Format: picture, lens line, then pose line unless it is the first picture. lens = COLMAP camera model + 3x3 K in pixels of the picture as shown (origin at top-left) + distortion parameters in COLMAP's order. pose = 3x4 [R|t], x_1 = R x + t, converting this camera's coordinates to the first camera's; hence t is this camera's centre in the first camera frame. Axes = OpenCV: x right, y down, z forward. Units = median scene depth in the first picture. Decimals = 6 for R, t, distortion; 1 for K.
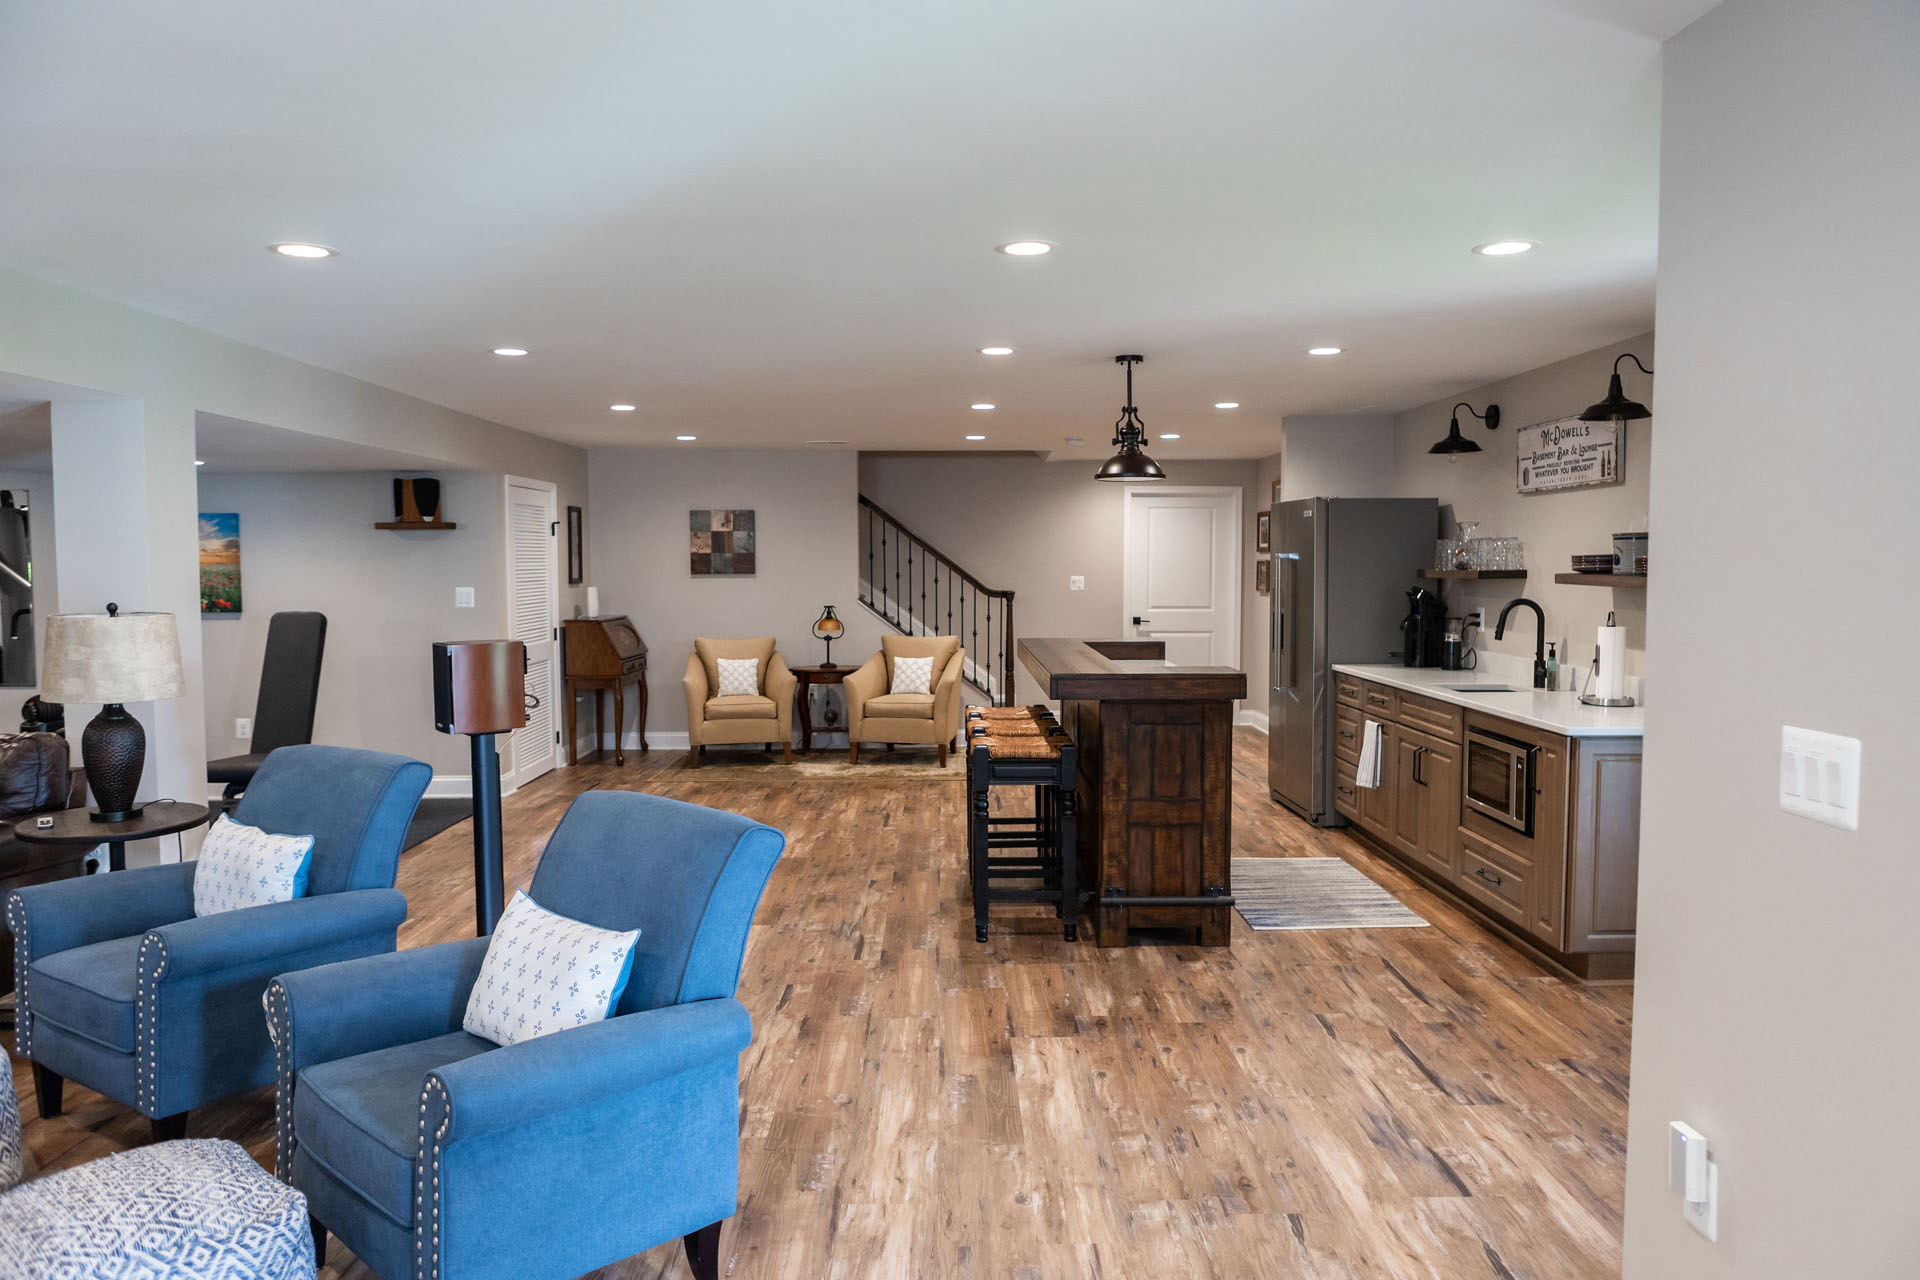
lens RADIAL K [[1296.4, 0, 968.3], [0, 1296.4, 637.2], [0, 0, 1]] dist [-0.028544, 0.019987]
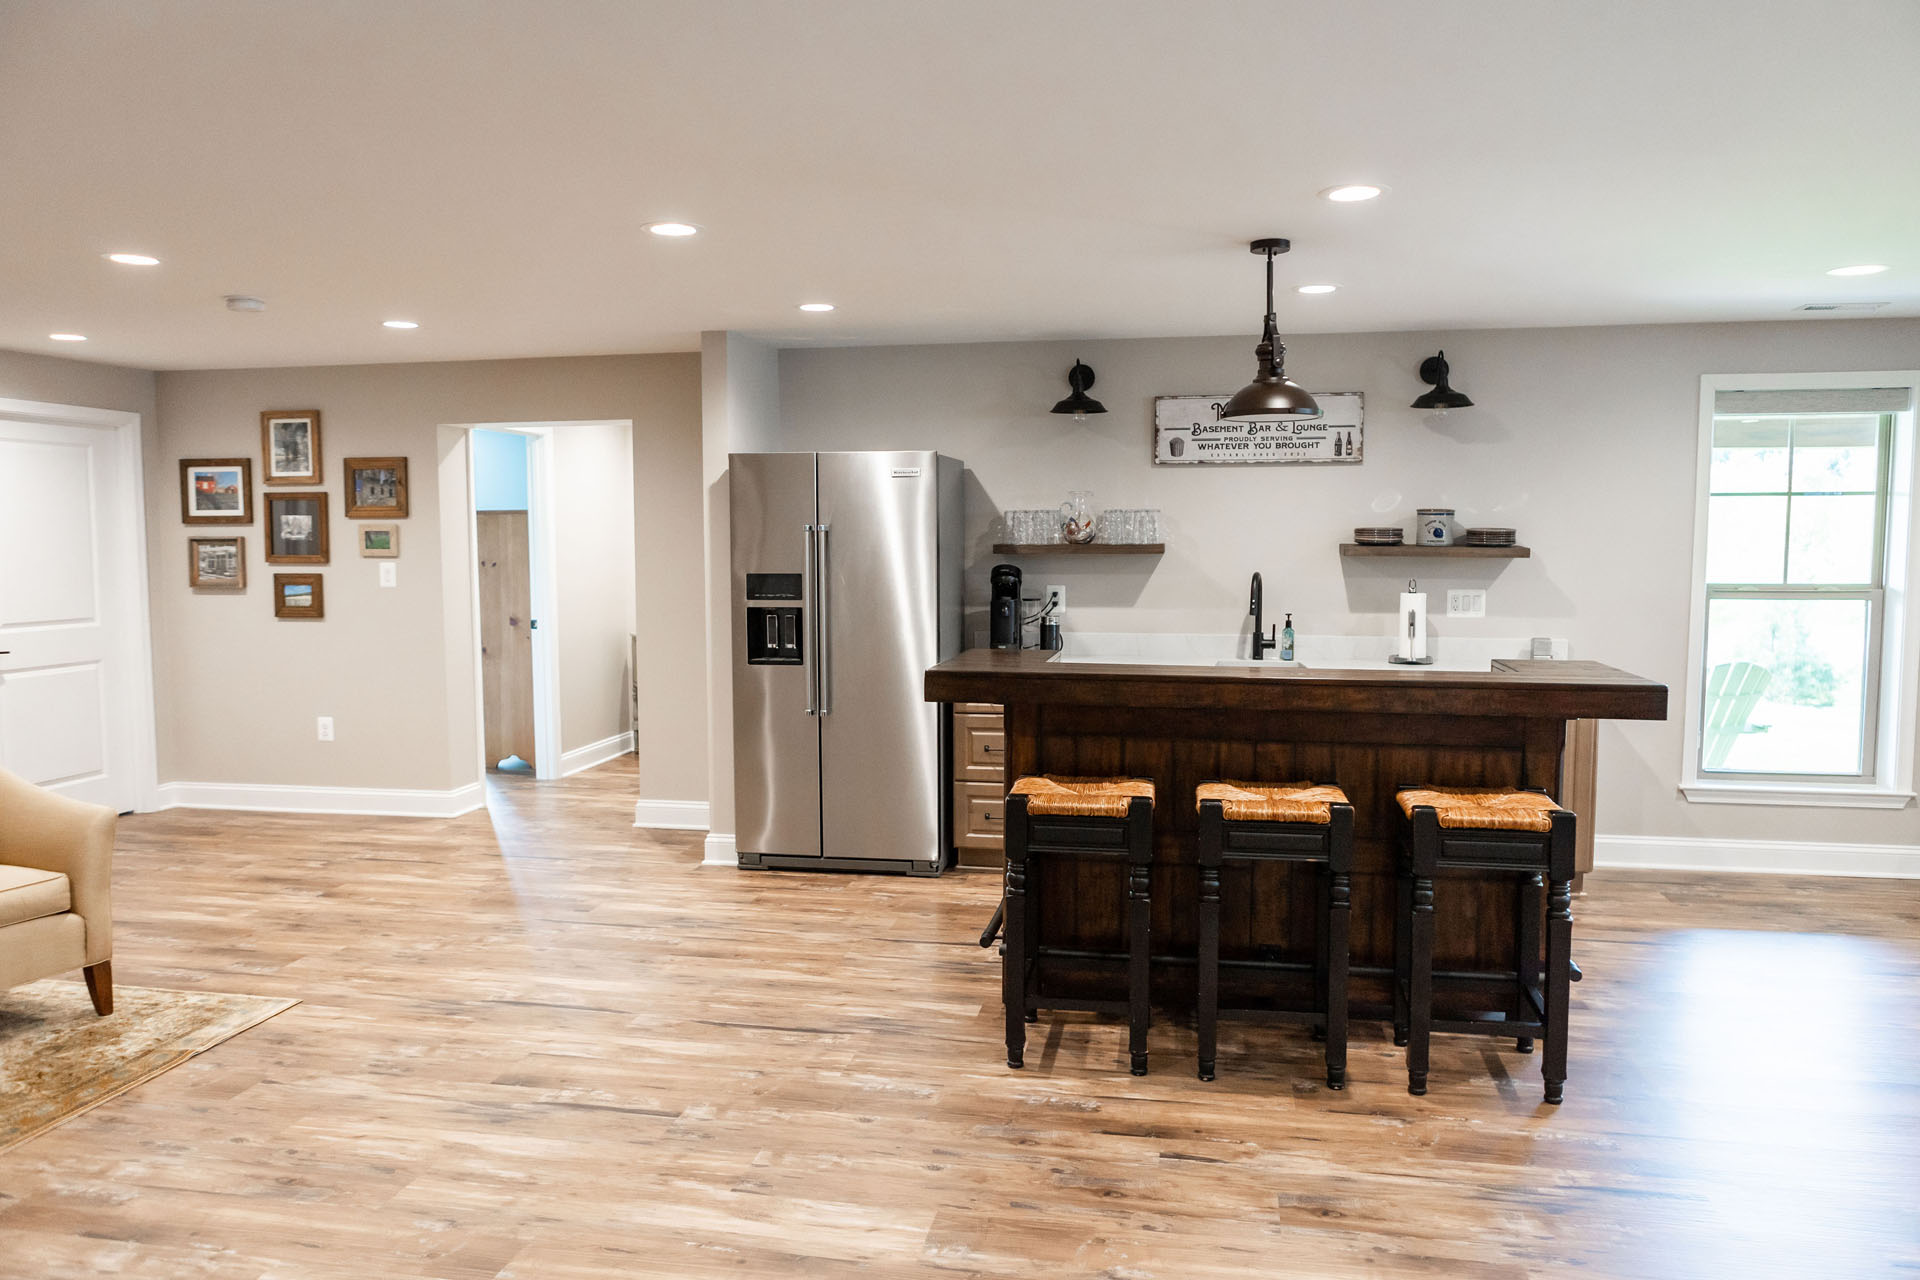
lens RADIAL K [[1320.6, 0, 967.5], [0, 1320.6, 640.9], [0, 0, 1]] dist [-0.031922, 0.024399]
pose [[0.206707, -0.077713, 0.975312, -0.587977], [0.060335, 0.995956, 0.066571, -0.055923], [-0.976541, 0.045085, 0.210560, 0.966088]]
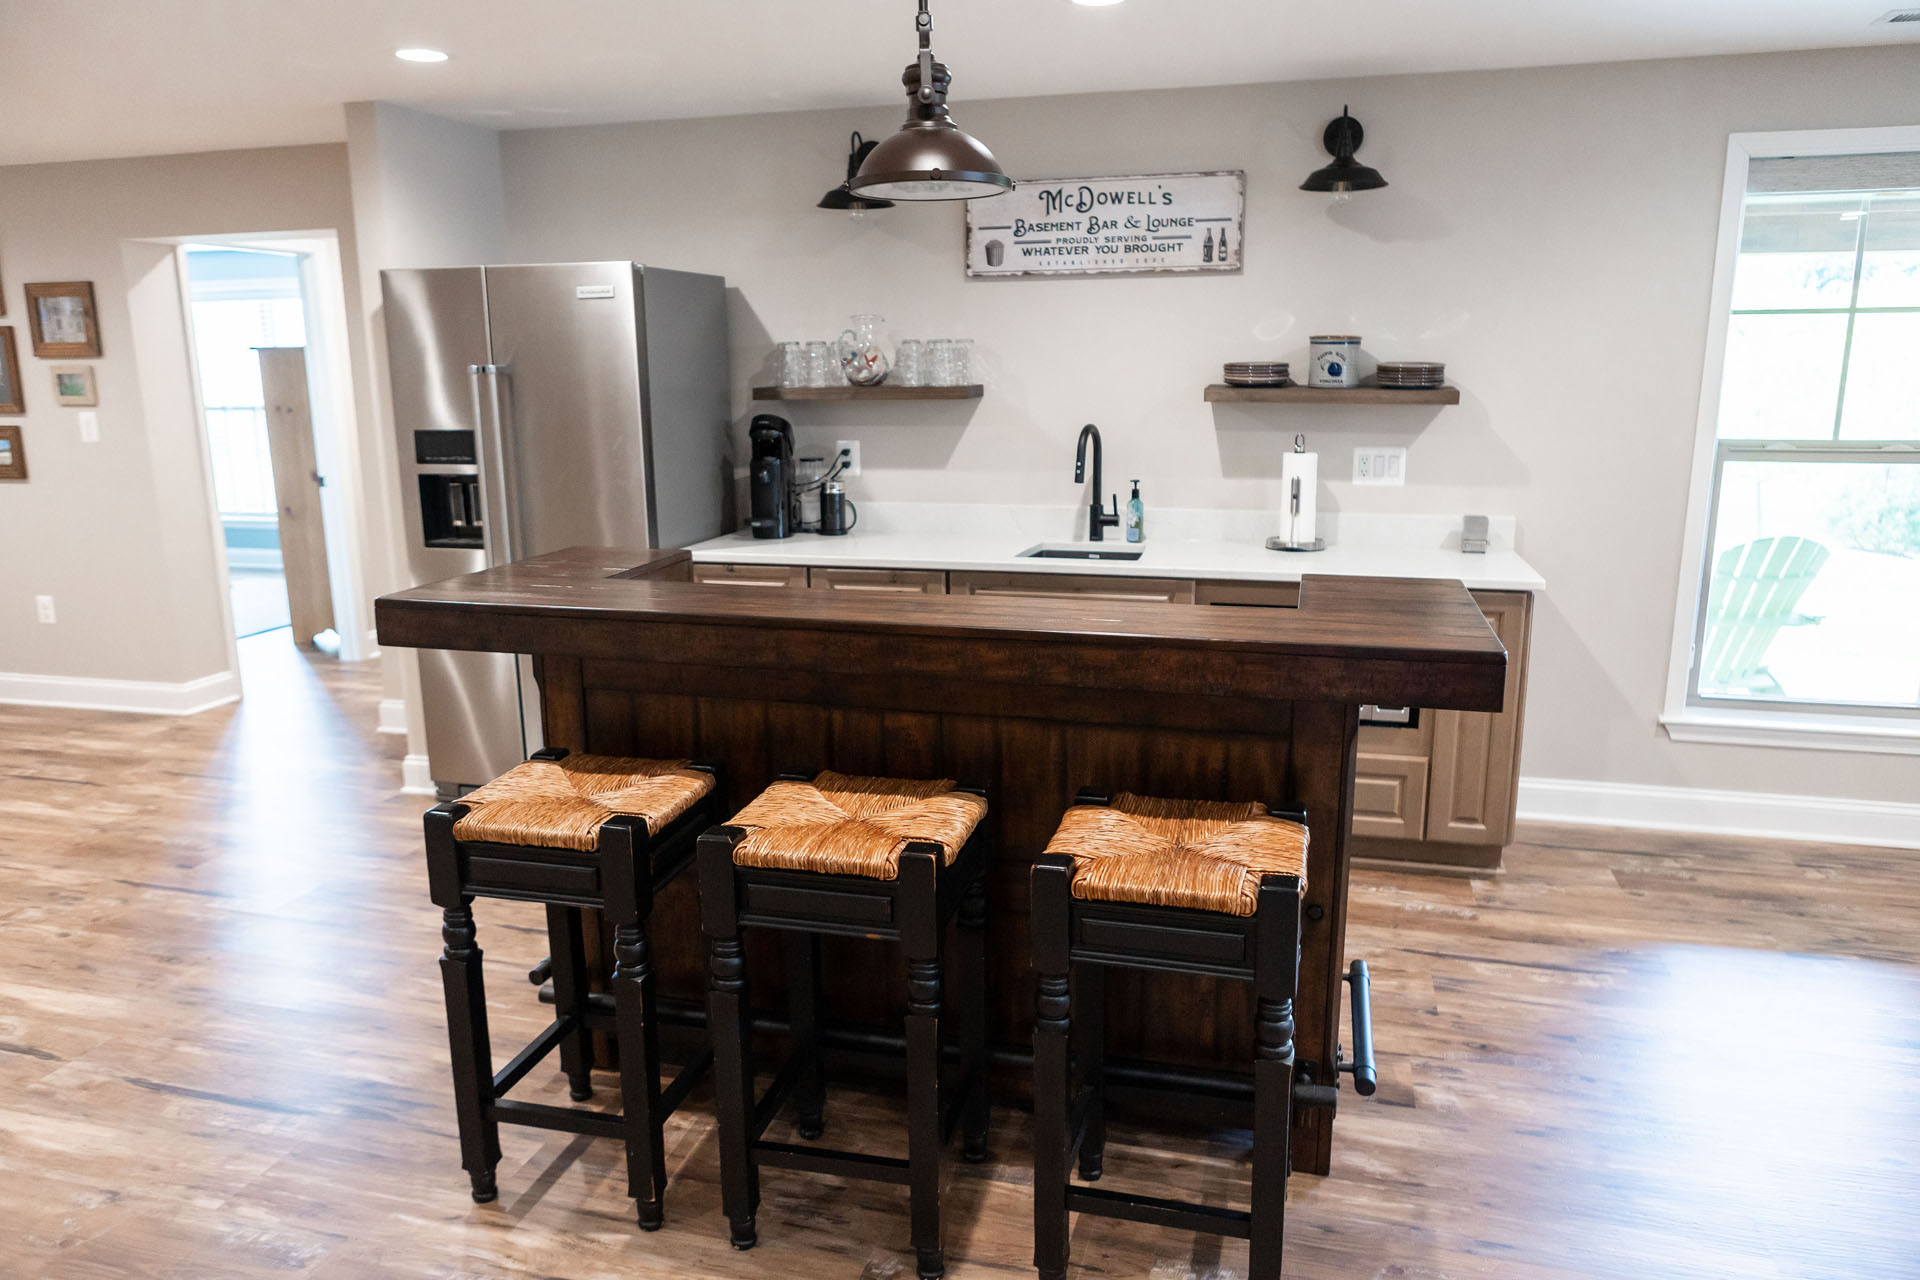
lens RADIAL K [[1299.6, 0, 969.2], [0, 1299.6, 638.4], [0, 0, 1]] dist [-0.028486, 0.019934]
pose [[0.278997, -0.201429, 0.938929, -0.299088], [0.065578, 0.979467, 0.190640, -0.053686], [-0.958050, 0.008385, 0.286478, 0.820448]]
